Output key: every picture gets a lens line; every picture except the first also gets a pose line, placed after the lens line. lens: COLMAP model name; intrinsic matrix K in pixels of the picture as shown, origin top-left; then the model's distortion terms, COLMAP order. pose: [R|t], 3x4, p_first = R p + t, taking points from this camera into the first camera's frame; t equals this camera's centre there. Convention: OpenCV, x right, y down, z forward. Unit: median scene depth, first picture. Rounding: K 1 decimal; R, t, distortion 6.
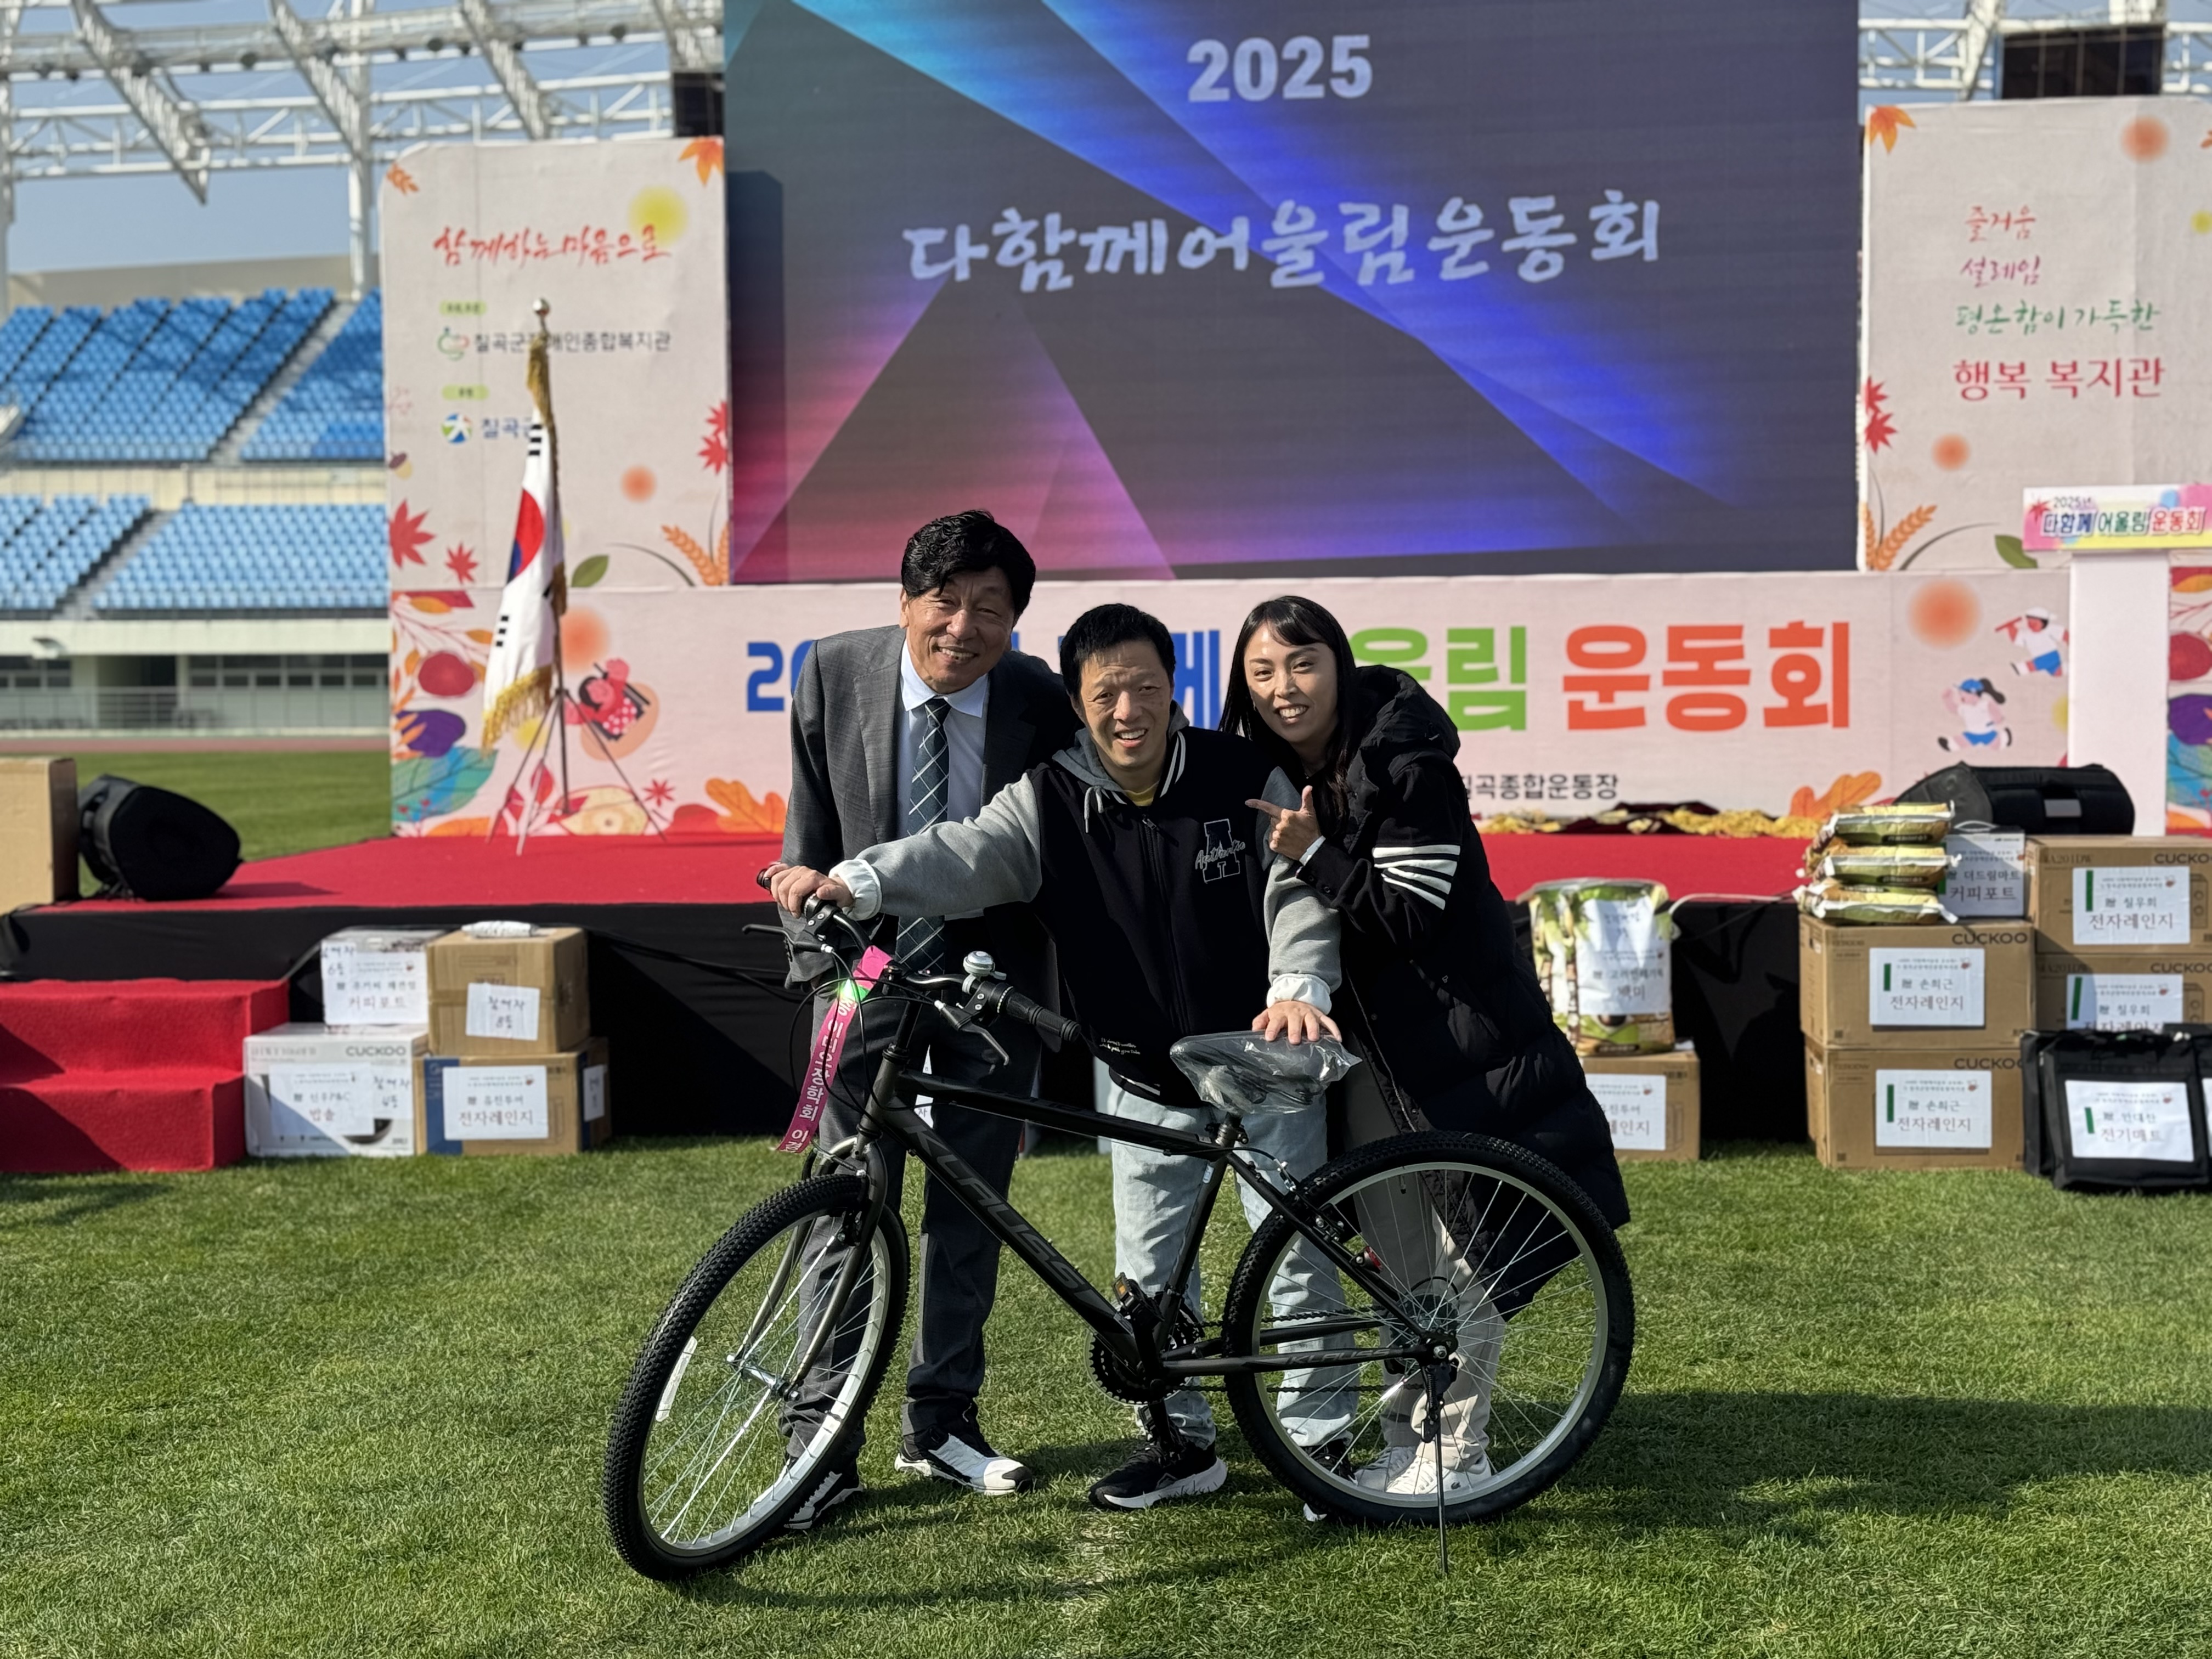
lens RADIAL K [[3091.6, 0, 1106.0], [0, 3091.6, 829.5], [0, 0, 1]] dist [0.213956, -0.551926]
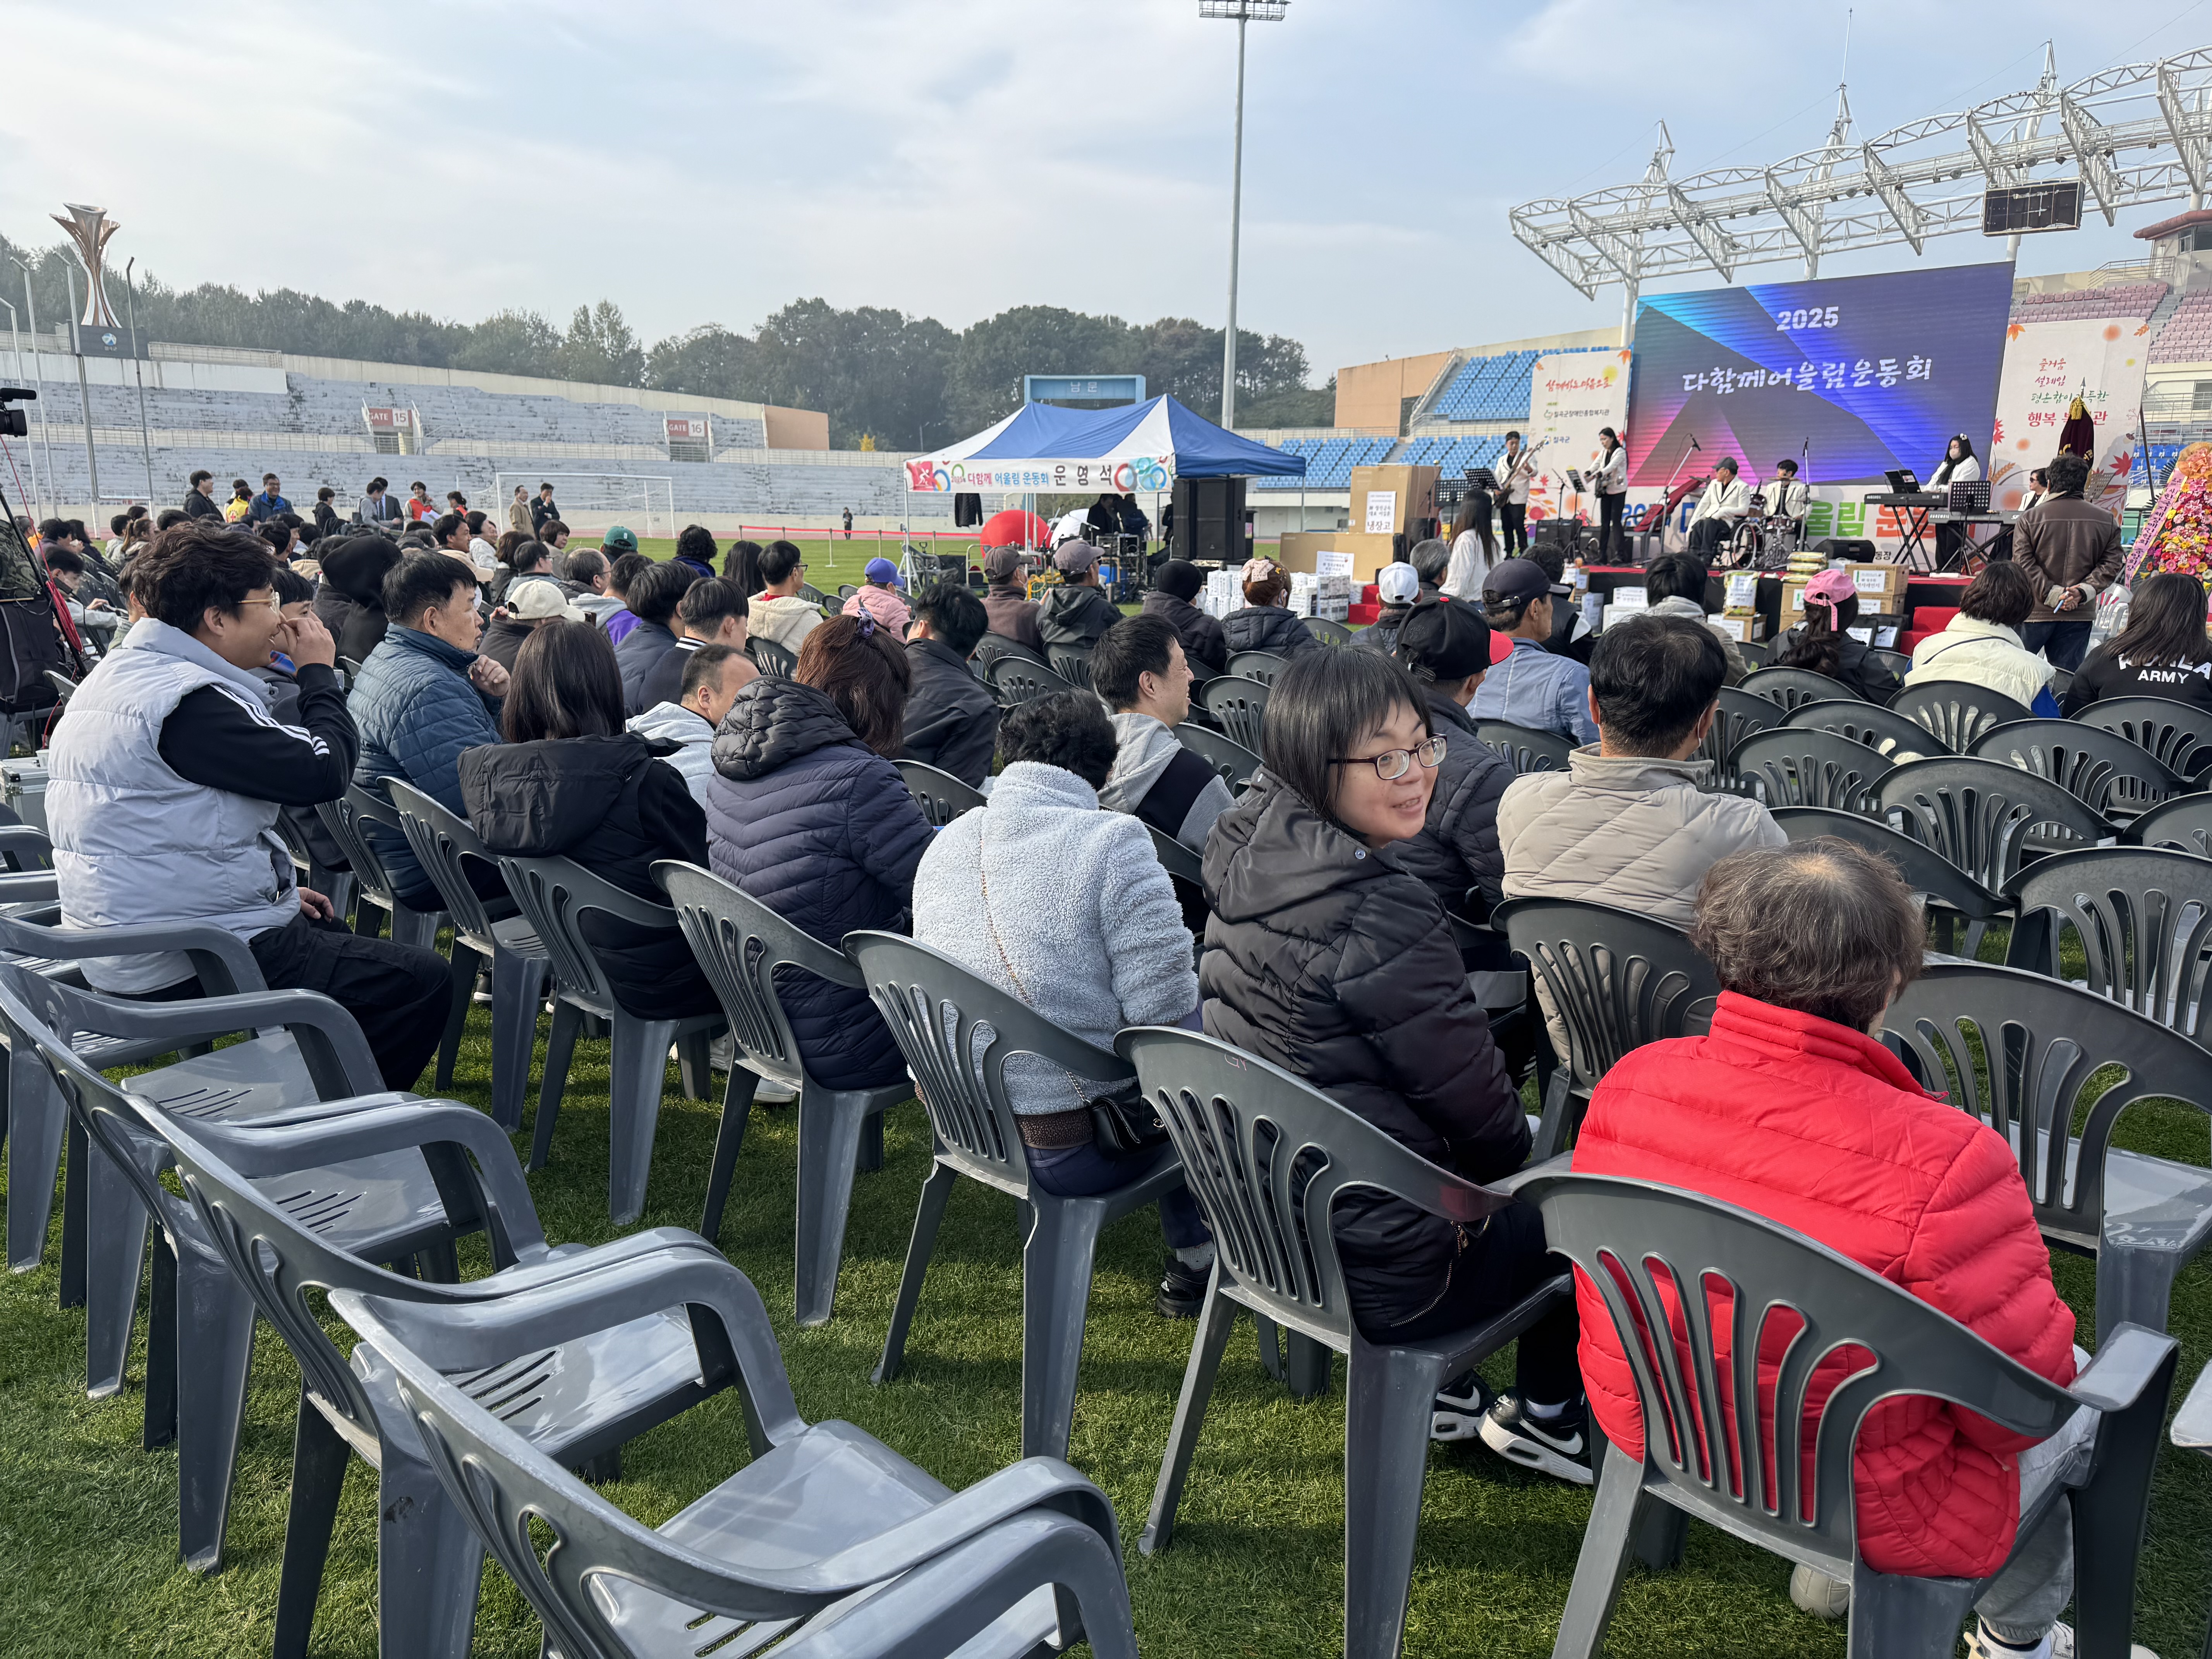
lens RADIAL K [[1569.3, 0, 1106.0], [0, 1569.3, 829.5], [0, 0, 1]] dist [0.035065, -0.029792]
pose [[0.786375, 0.140602, -0.601536, 0.527385], [-0.052013, 0.985366, 0.162322, 0.038239], [0.615556, -0.096358, 0.782180, -0.712607]]
